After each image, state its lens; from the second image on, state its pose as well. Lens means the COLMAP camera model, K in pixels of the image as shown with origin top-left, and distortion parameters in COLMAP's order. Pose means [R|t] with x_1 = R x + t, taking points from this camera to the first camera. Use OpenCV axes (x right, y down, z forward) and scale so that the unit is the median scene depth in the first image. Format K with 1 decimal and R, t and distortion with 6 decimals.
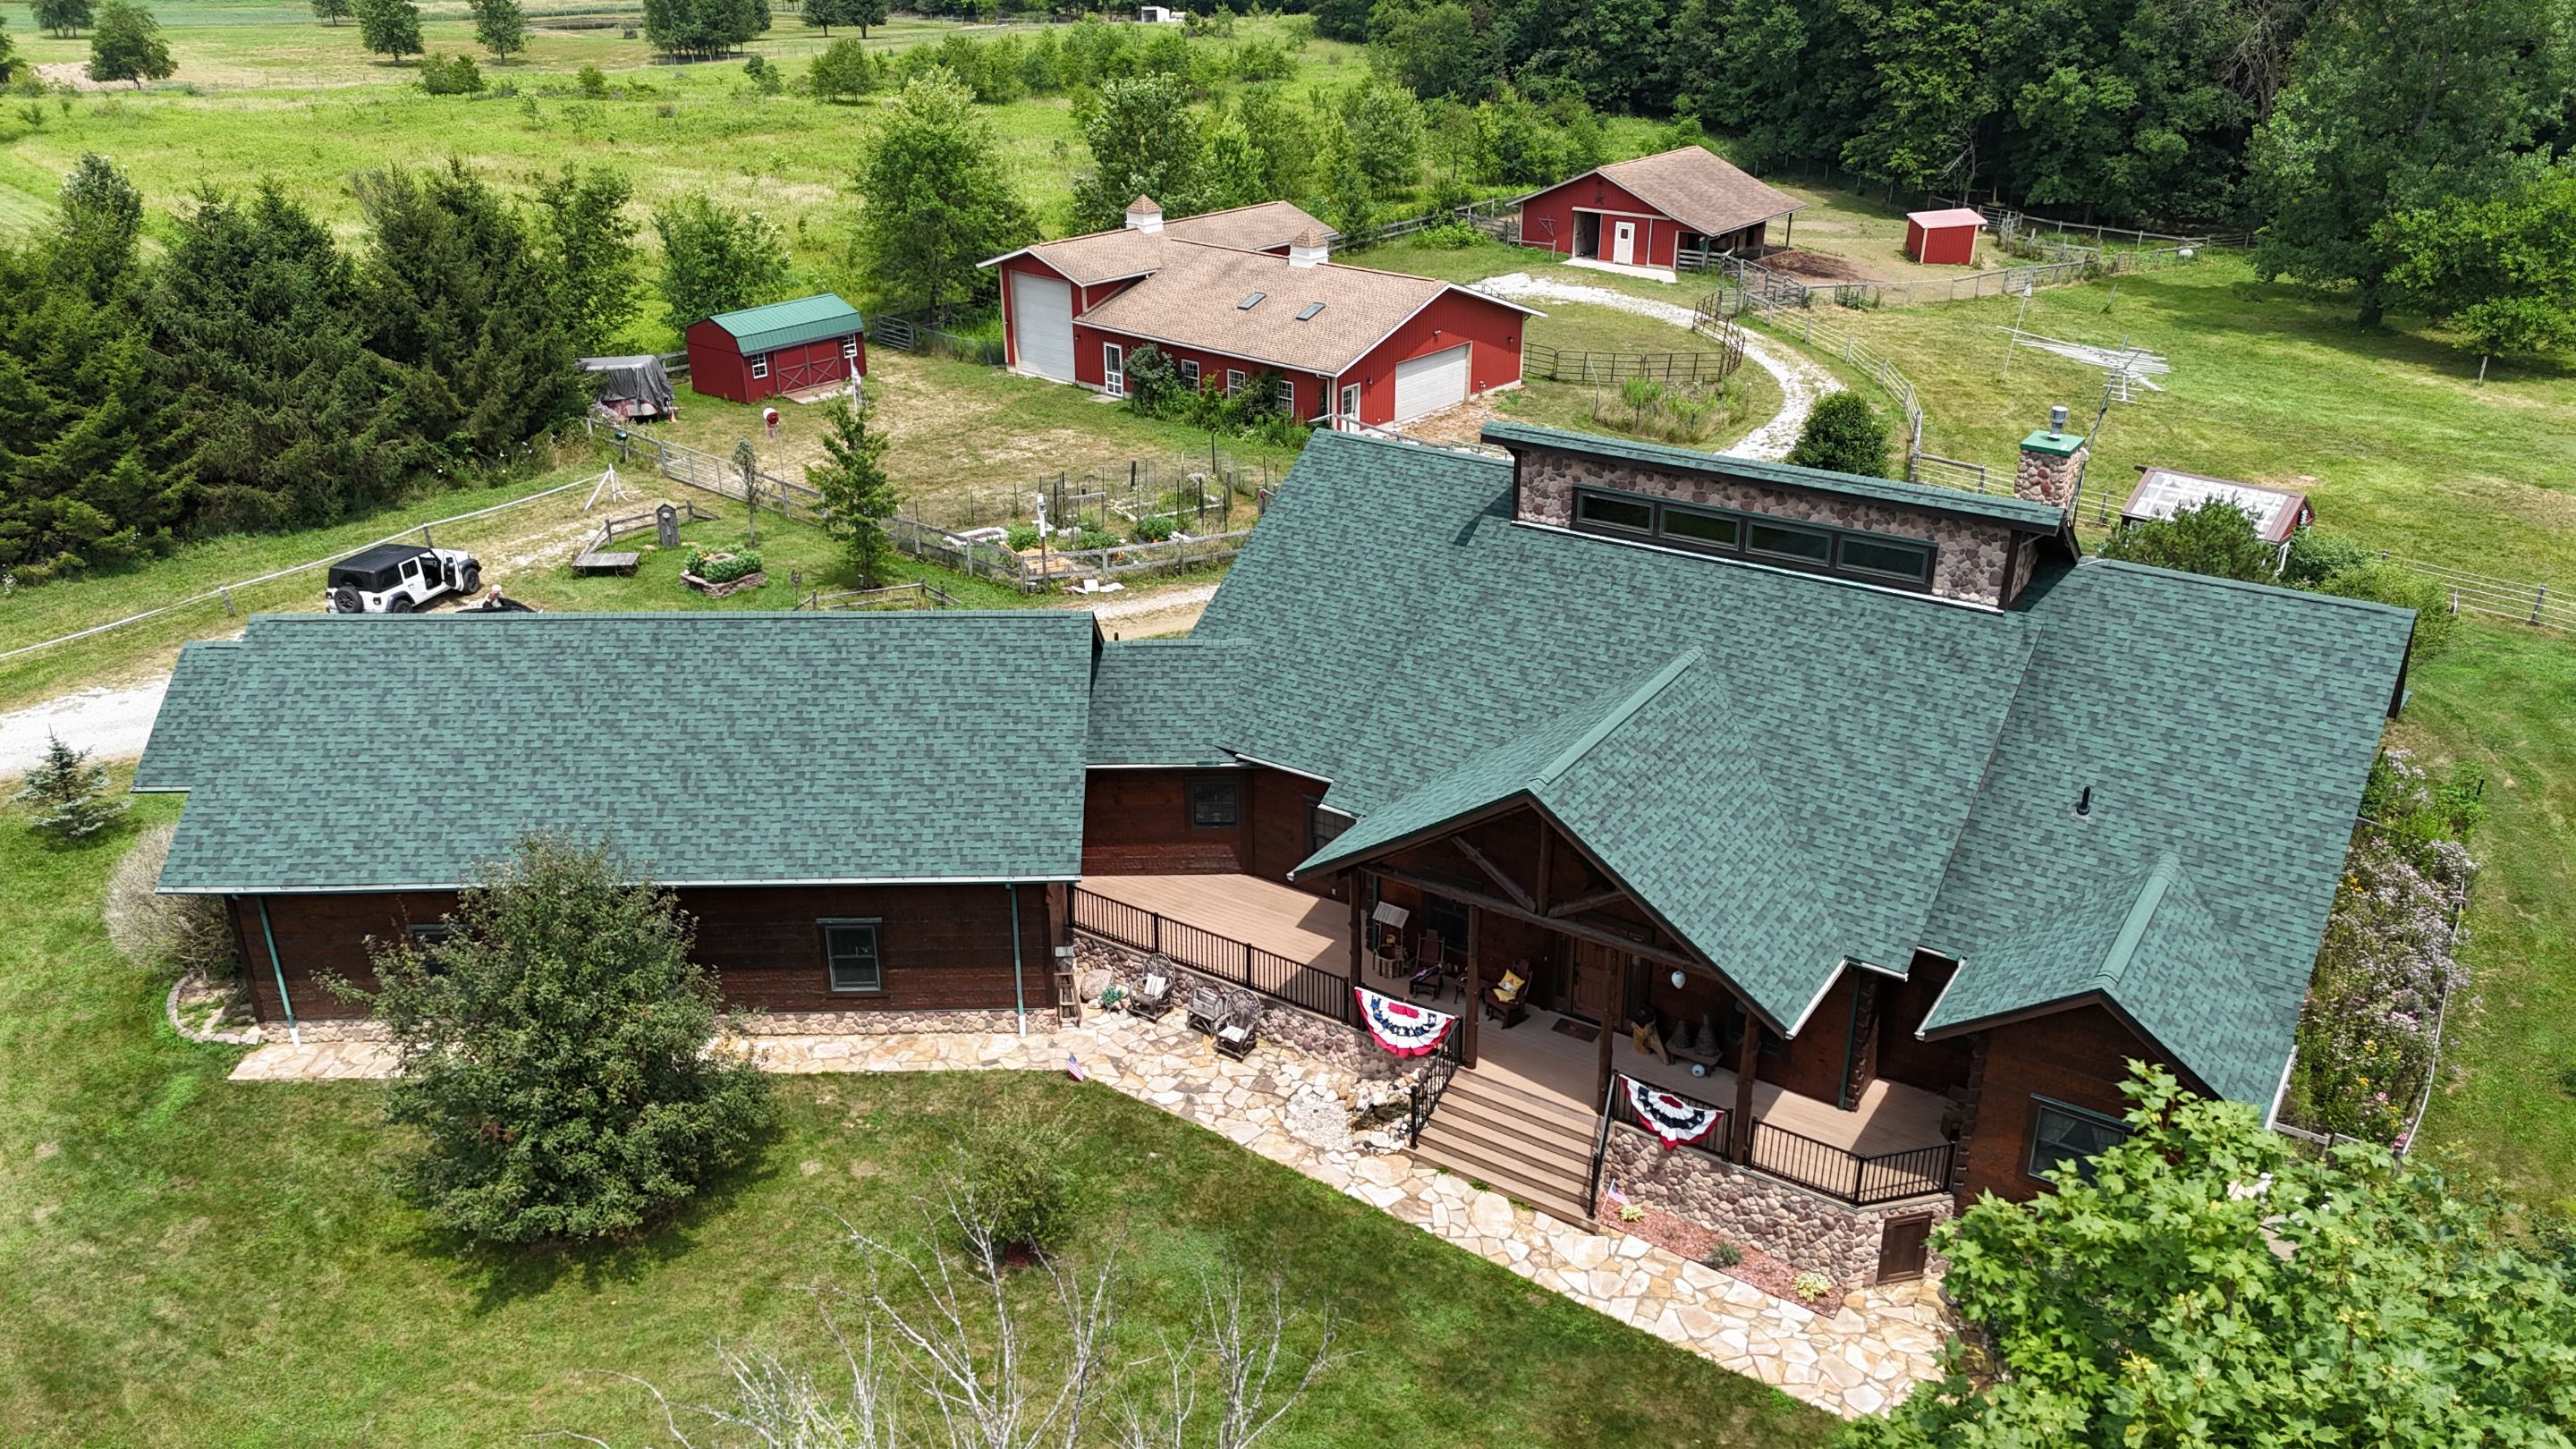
lens RADIAL K [[1890.5, 0, 1288.2], [0, 1890.5, 713.7], [0, 0, 1]] dist [0.094630, -0.090020]
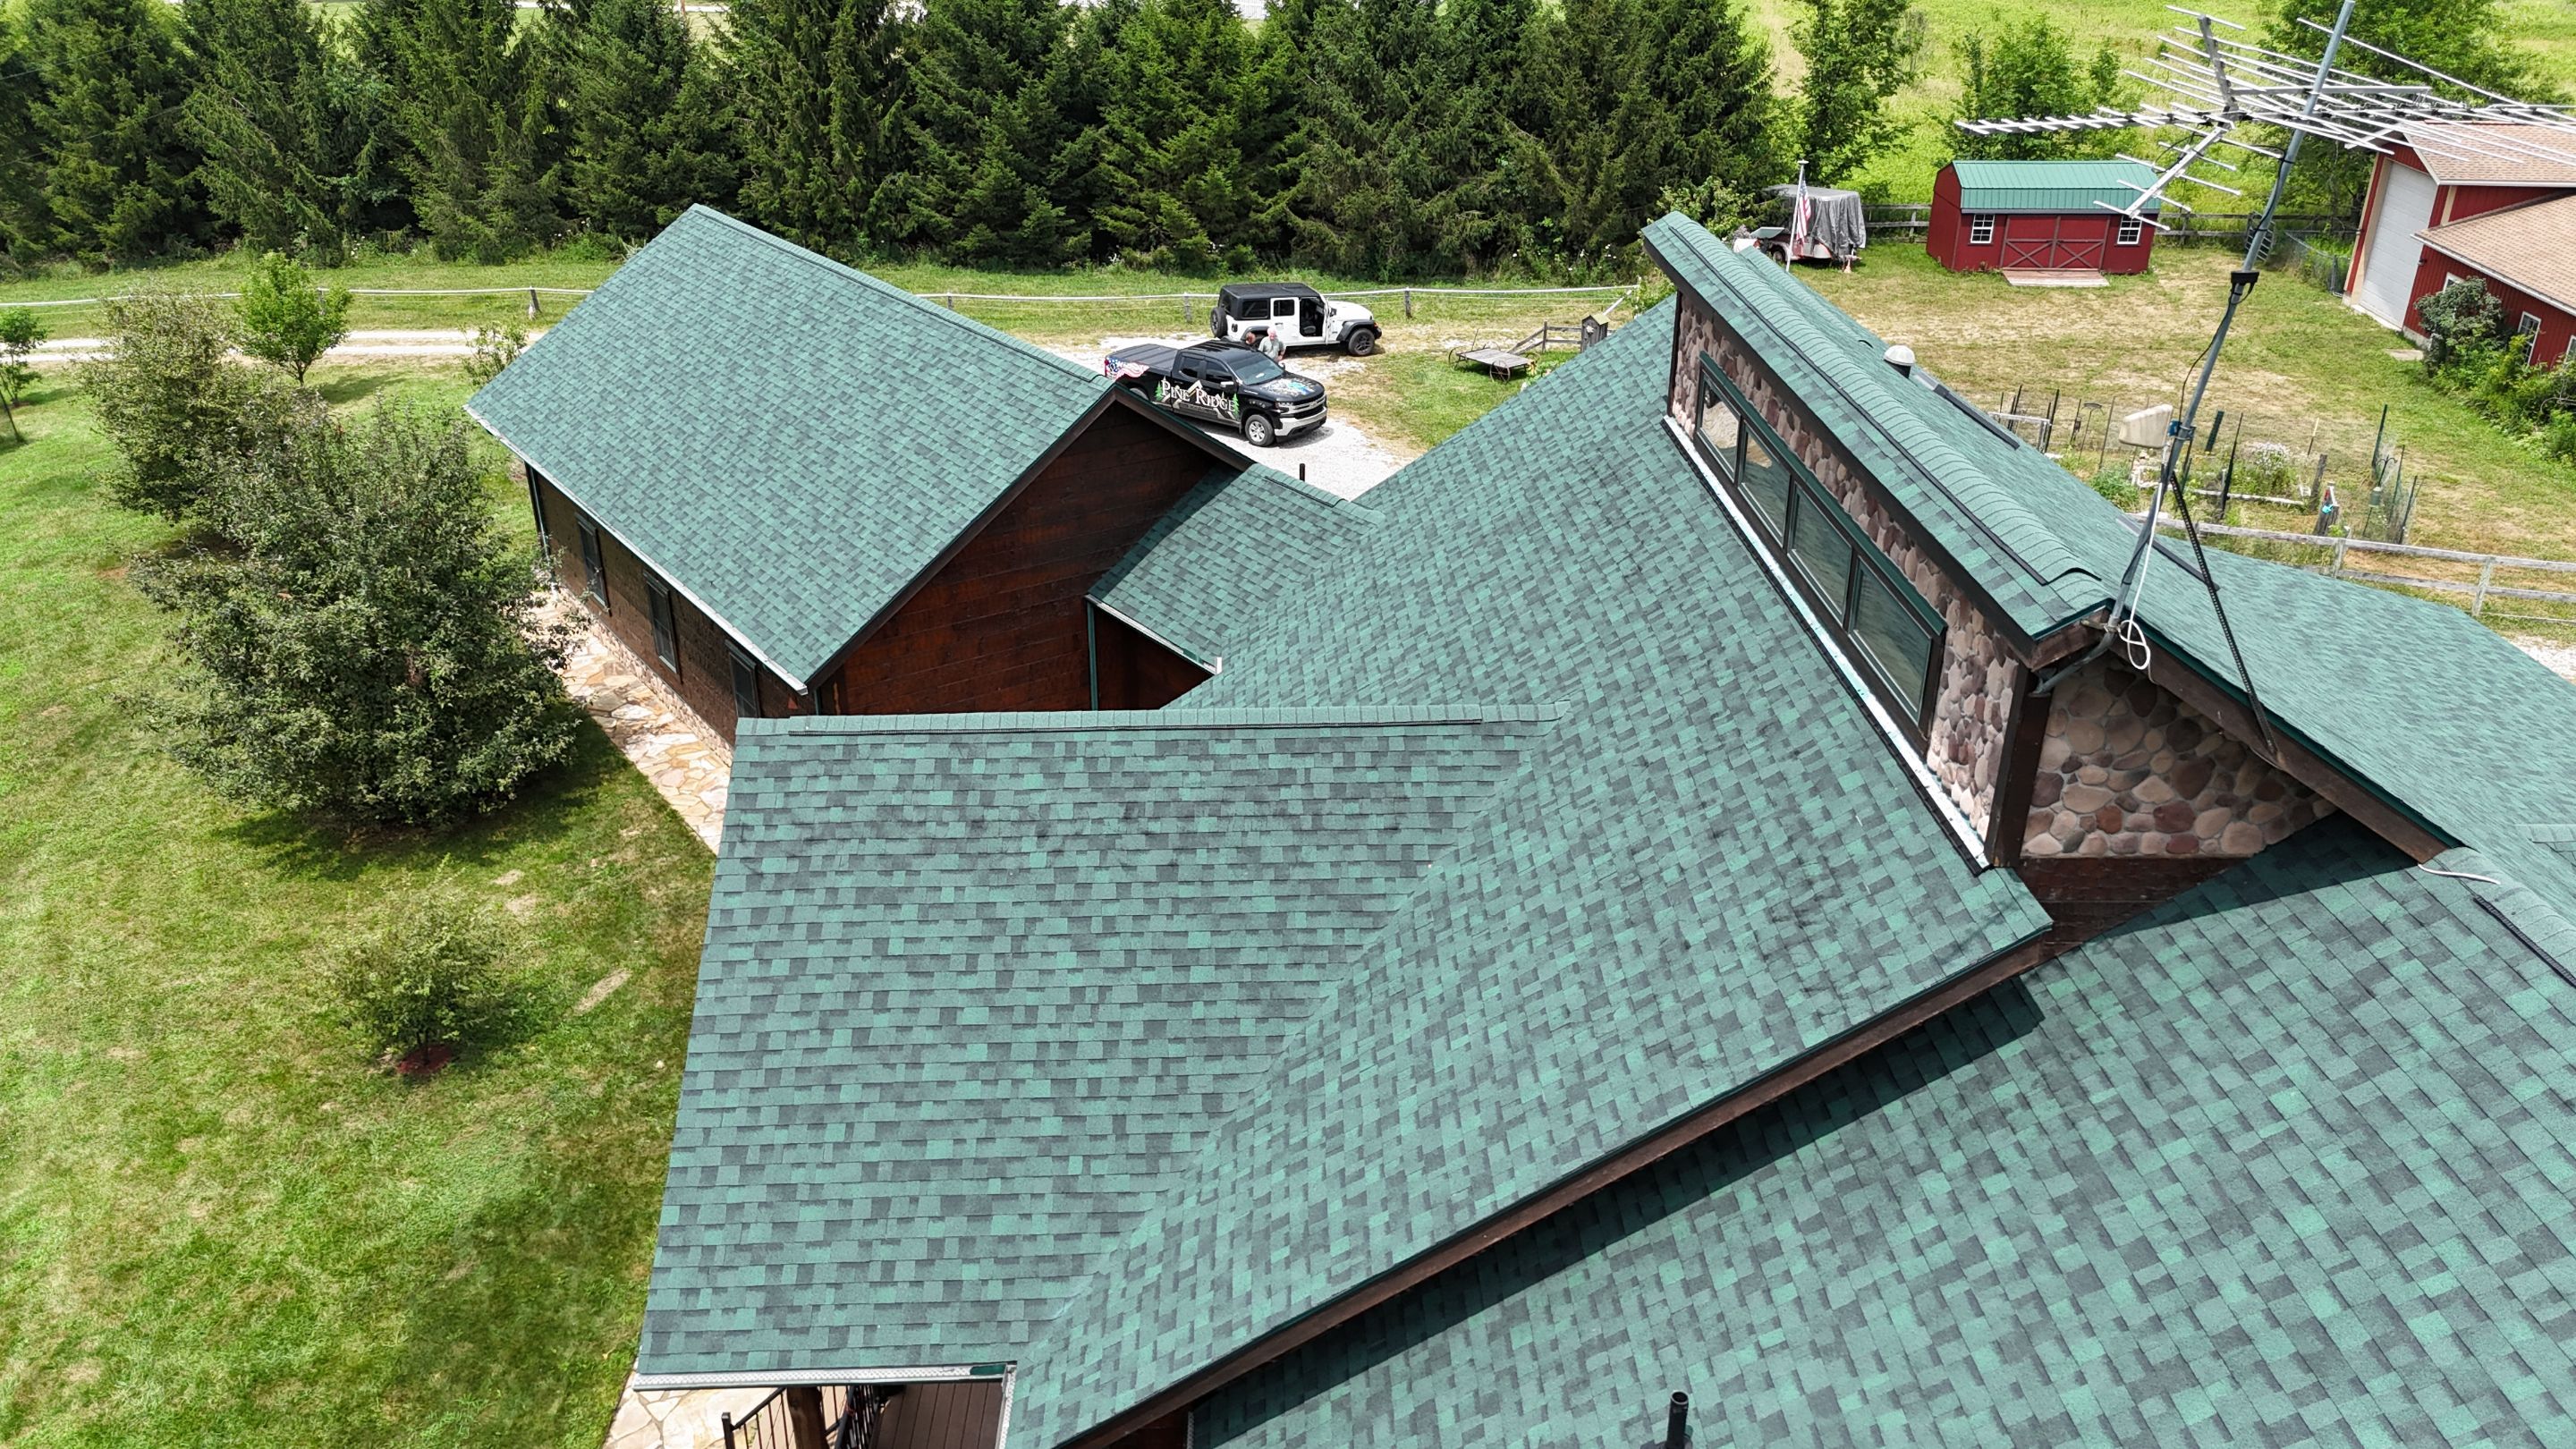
lens RADIAL K [[1901.3, 0, 1291.6], [0, 1901.3, 719.0], [0, 0, 1]] dist [0.075761, -0.070912]
pose [[0.569063, 0.350855, -0.743685, 0.486737], [-0.333197, 0.925216, 0.181537, -0.086945], [0.751763, 0.144488, 0.643410, 0.611679]]
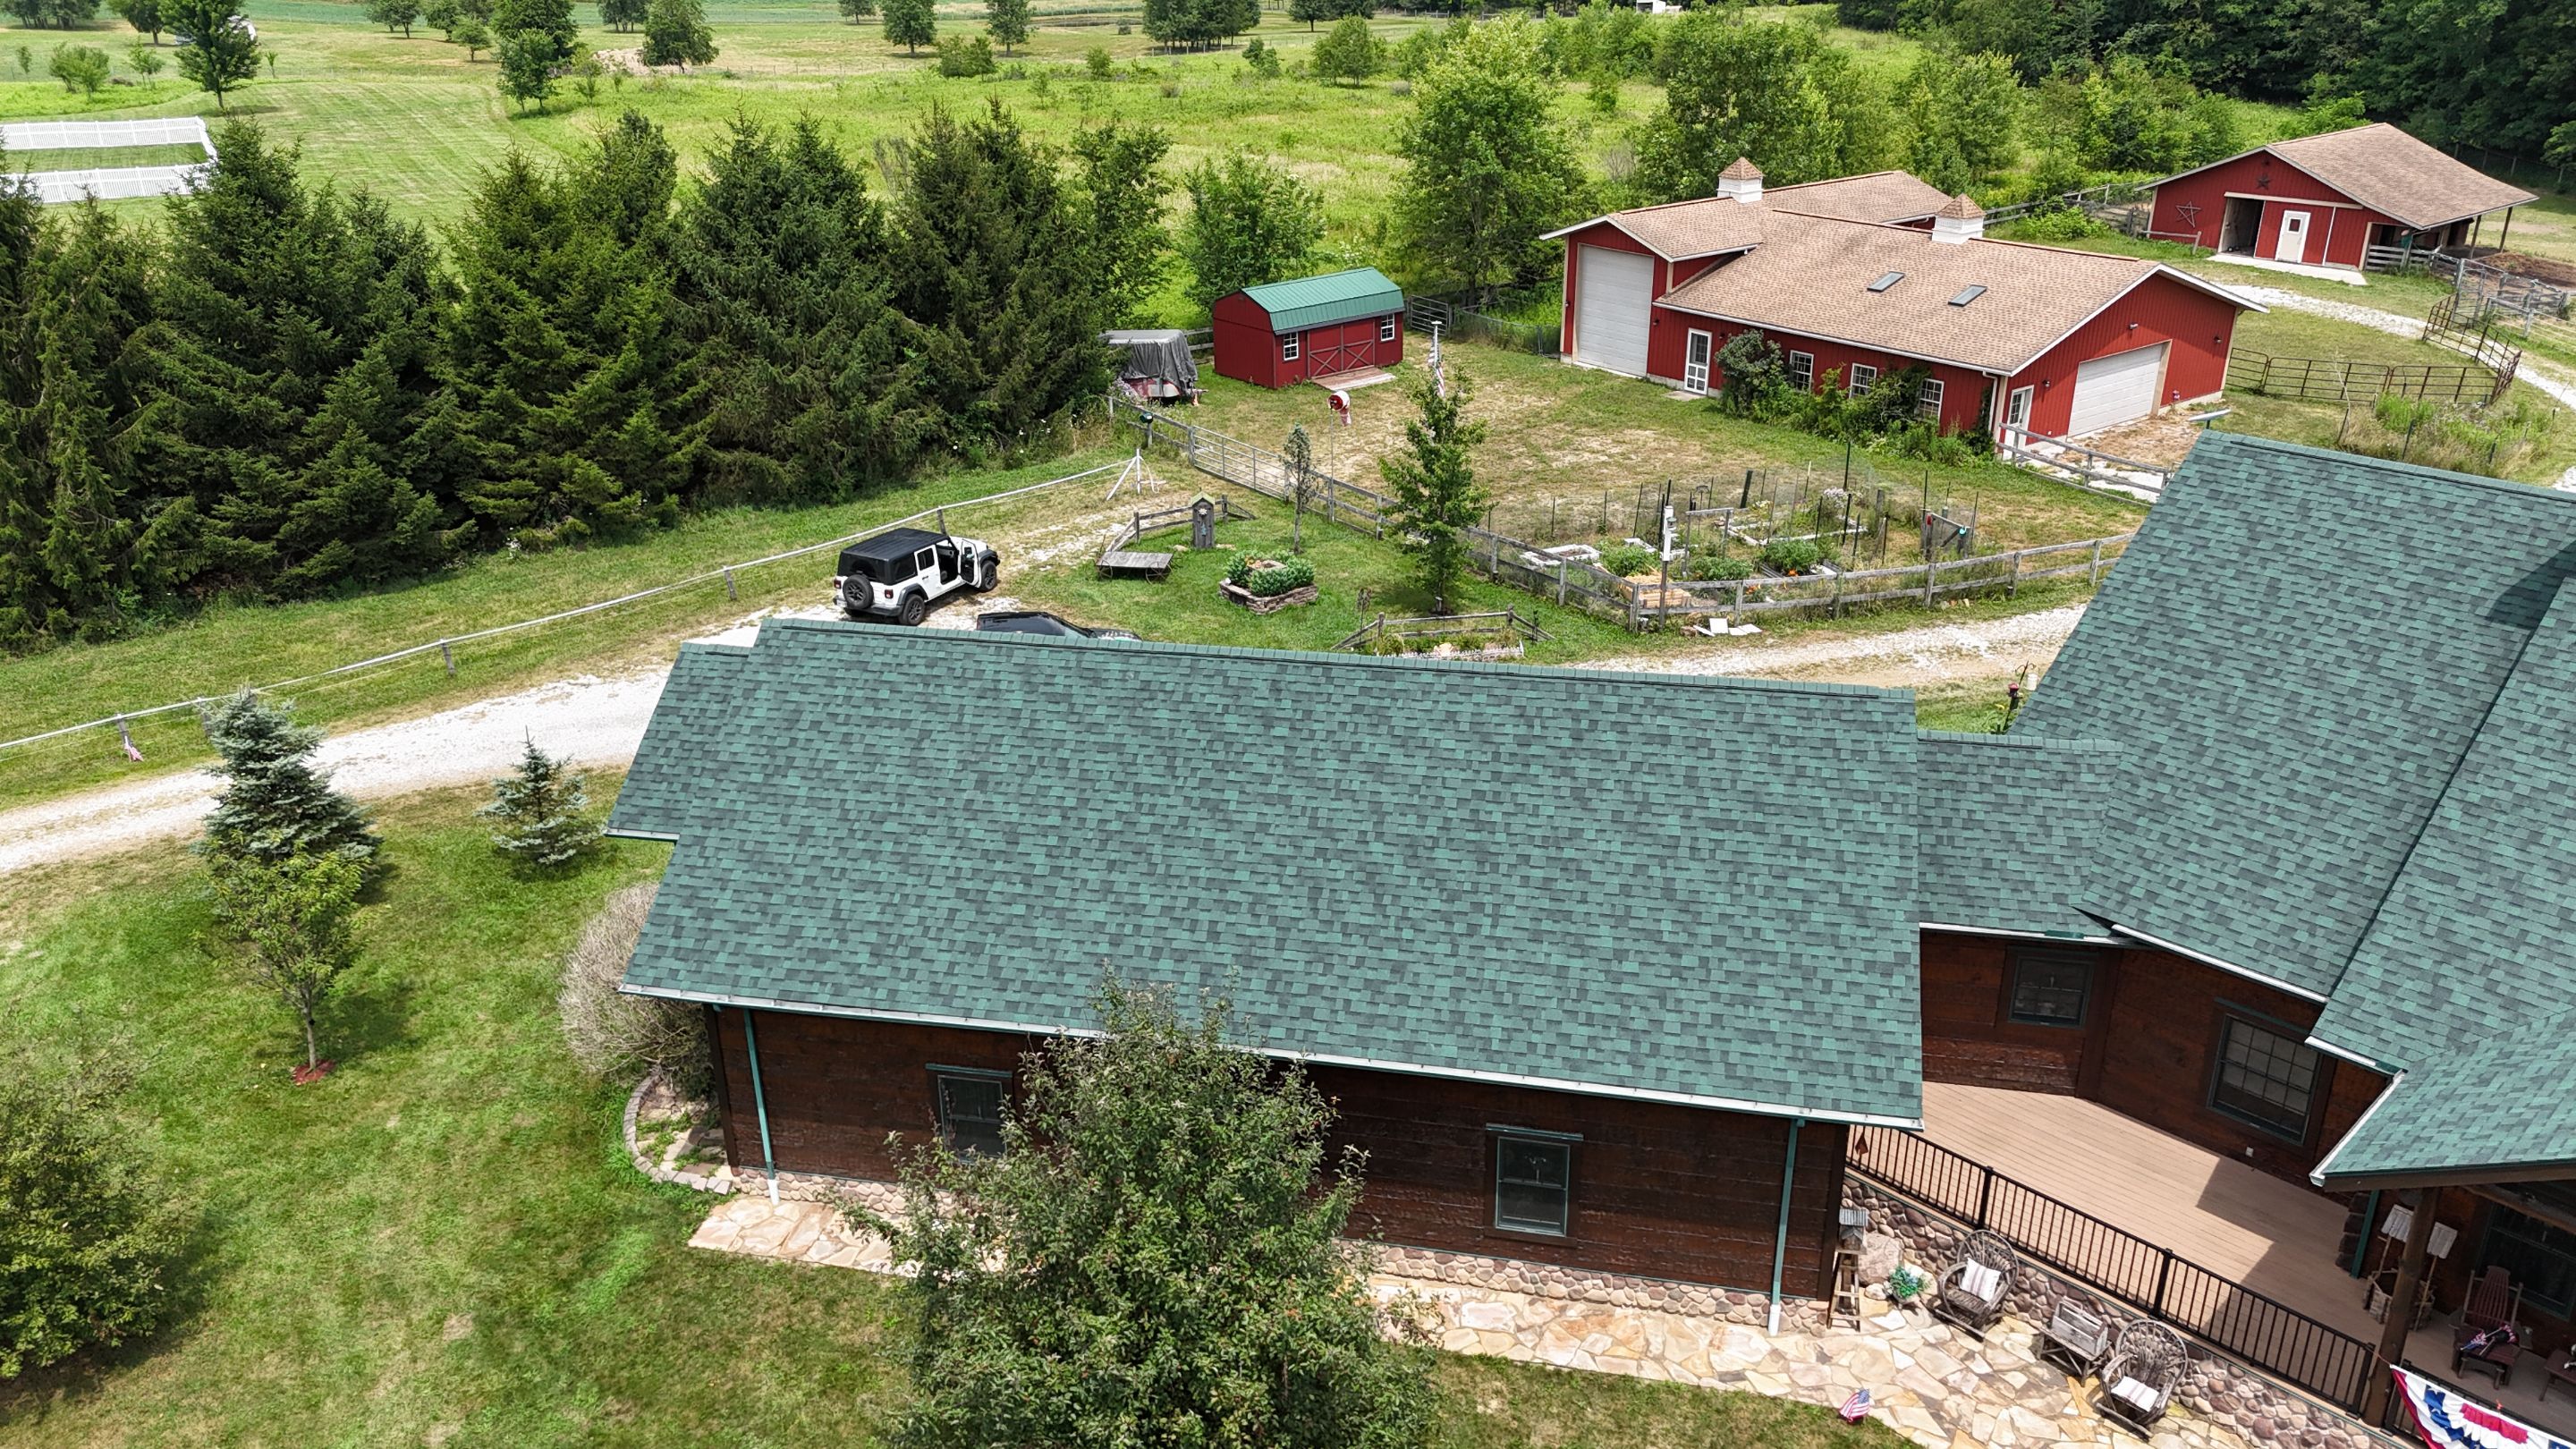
lens RADIAL K [[1888.1, 0, 1289.0], [0, 1888.1, 719.6], [0, 0, 1]] dist [0.087780, -0.084763]
pose [[0.975422, 0.077134, -0.206404, -0.175672], [-0.077699, 0.996962, 0.005378, -0.030706], [0.206192, 0.010791, 0.978452, 0.305816]]
